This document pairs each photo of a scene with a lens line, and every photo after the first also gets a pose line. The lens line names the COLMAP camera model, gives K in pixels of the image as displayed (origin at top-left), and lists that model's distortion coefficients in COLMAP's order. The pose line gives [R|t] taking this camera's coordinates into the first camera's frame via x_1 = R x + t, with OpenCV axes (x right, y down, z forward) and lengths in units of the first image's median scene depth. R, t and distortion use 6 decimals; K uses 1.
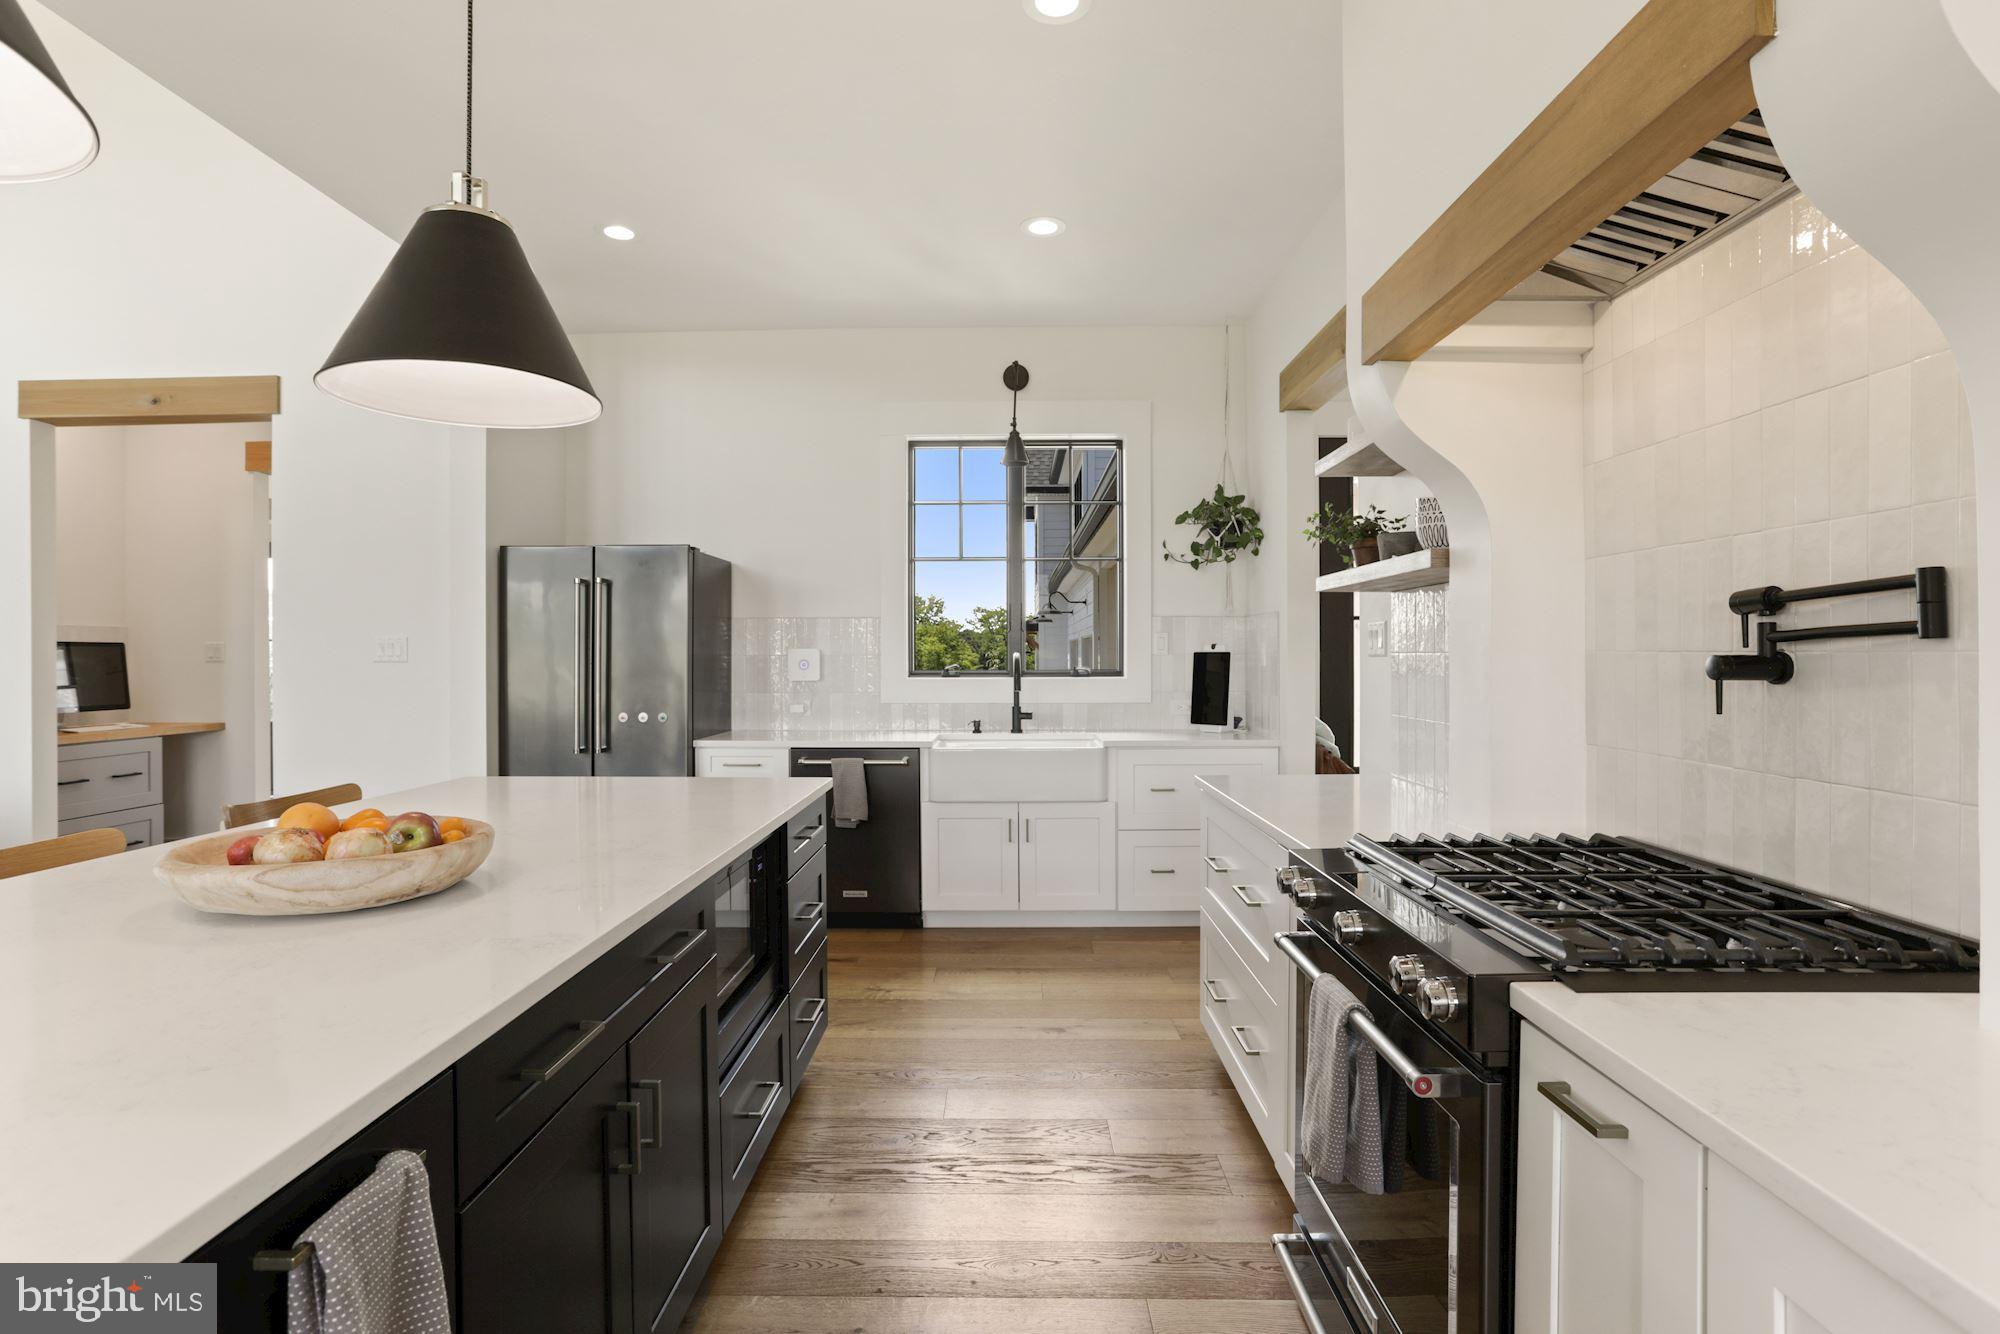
lens RADIAL K [[971.2, 0, 978.5], [0, 971.2, 659.0], [0, 0, 1]] dist [-0.057758, 0.039880]
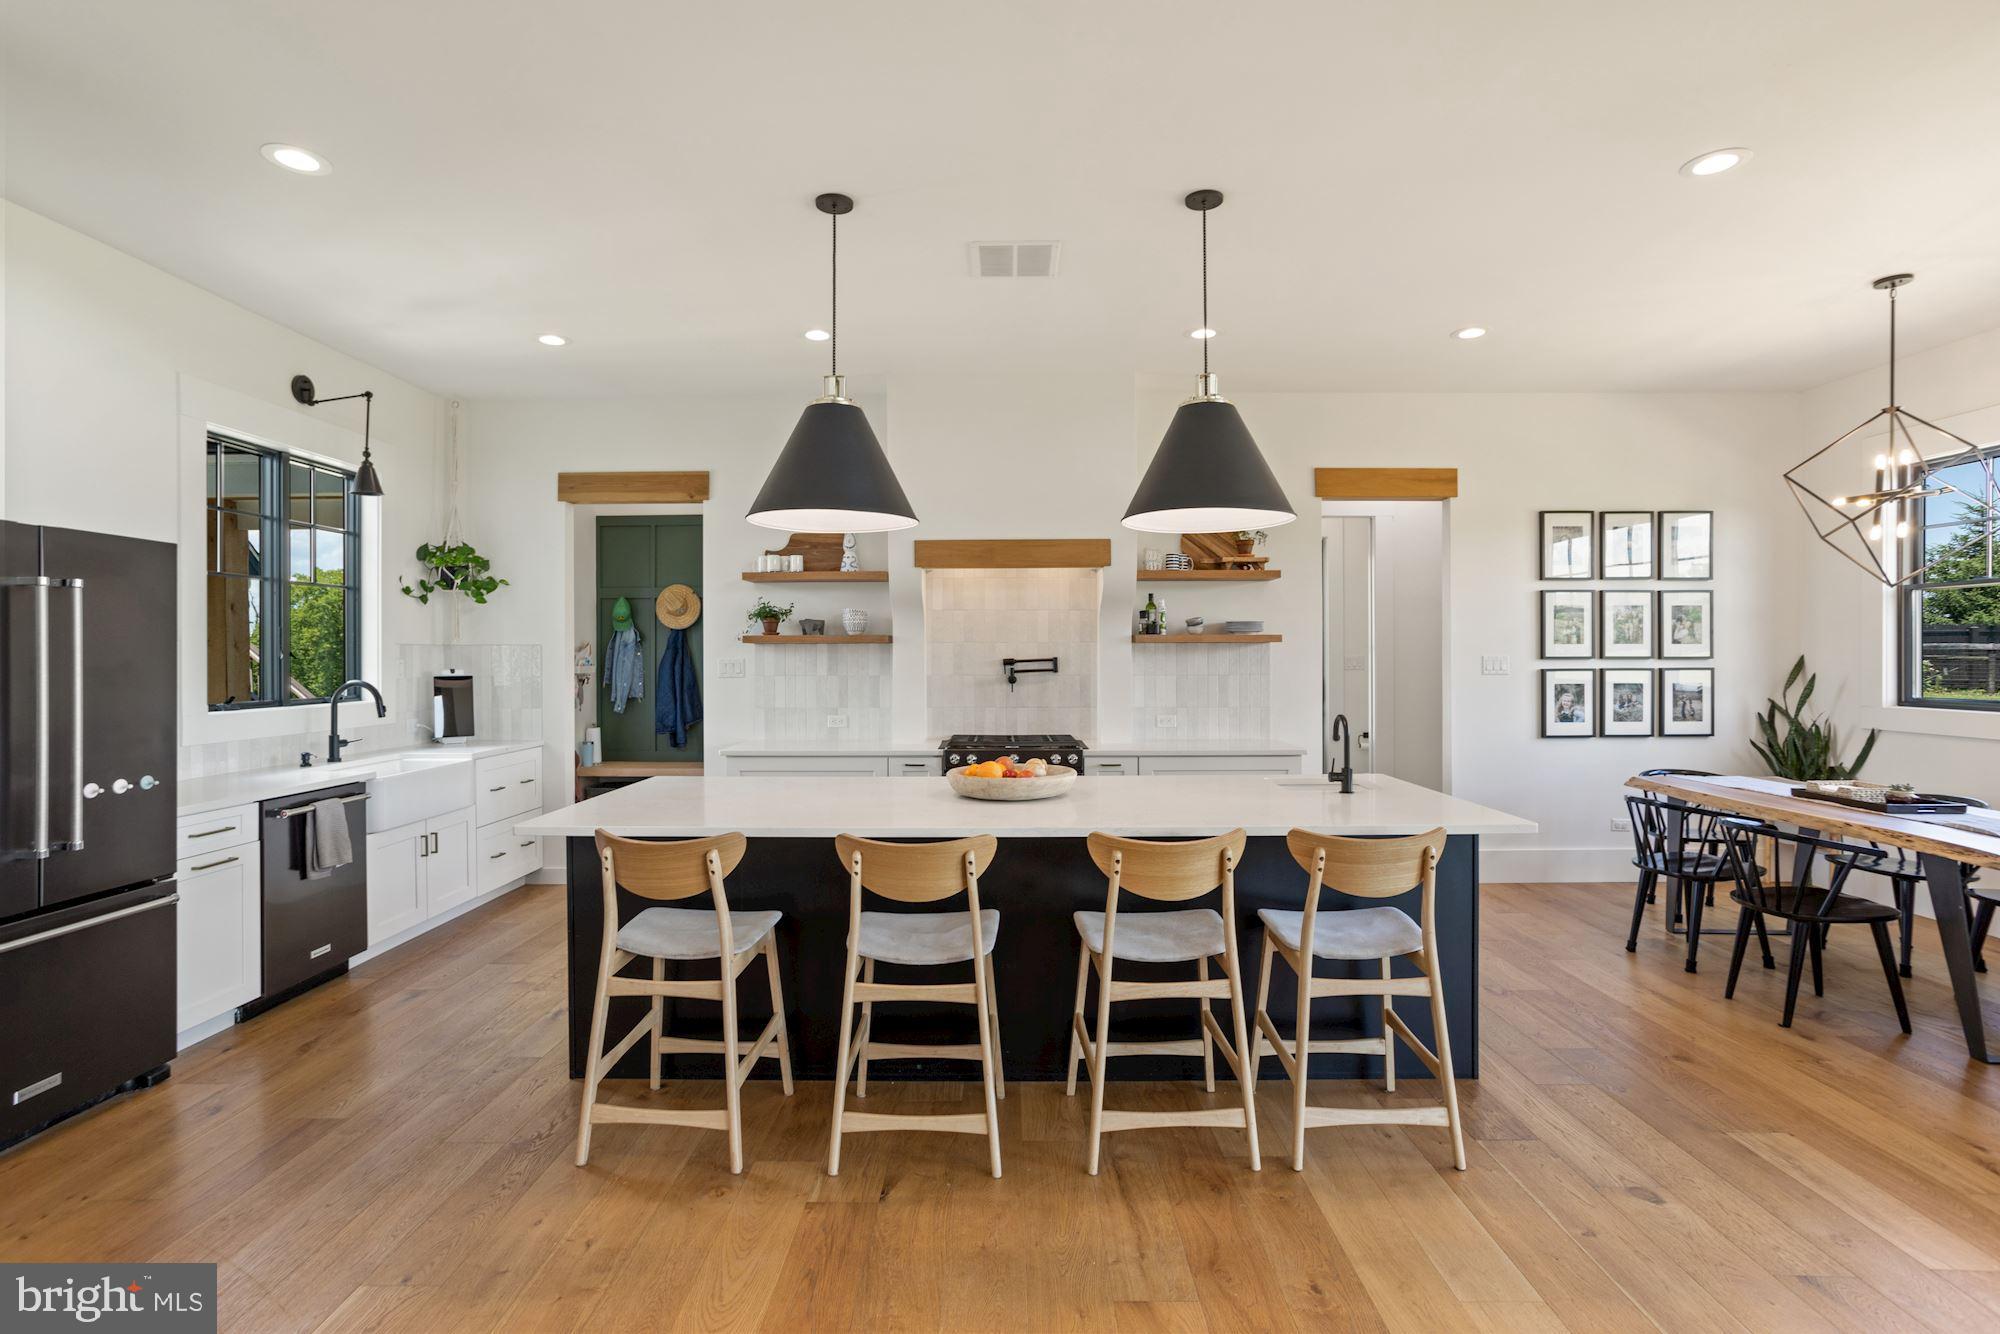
lens RADIAL K [[971.2, 0, 978.5], [0, 971.2, 659.0], [0, 0, 1]] dist [-0.057758, 0.039880]
pose [[-0.008915, -0.001741, 0.999959, -1.028032], [0.006985, 0.999974, 0.001803, -0.027441], [-0.999936, 0.007001, -0.008903, 0.395426]]
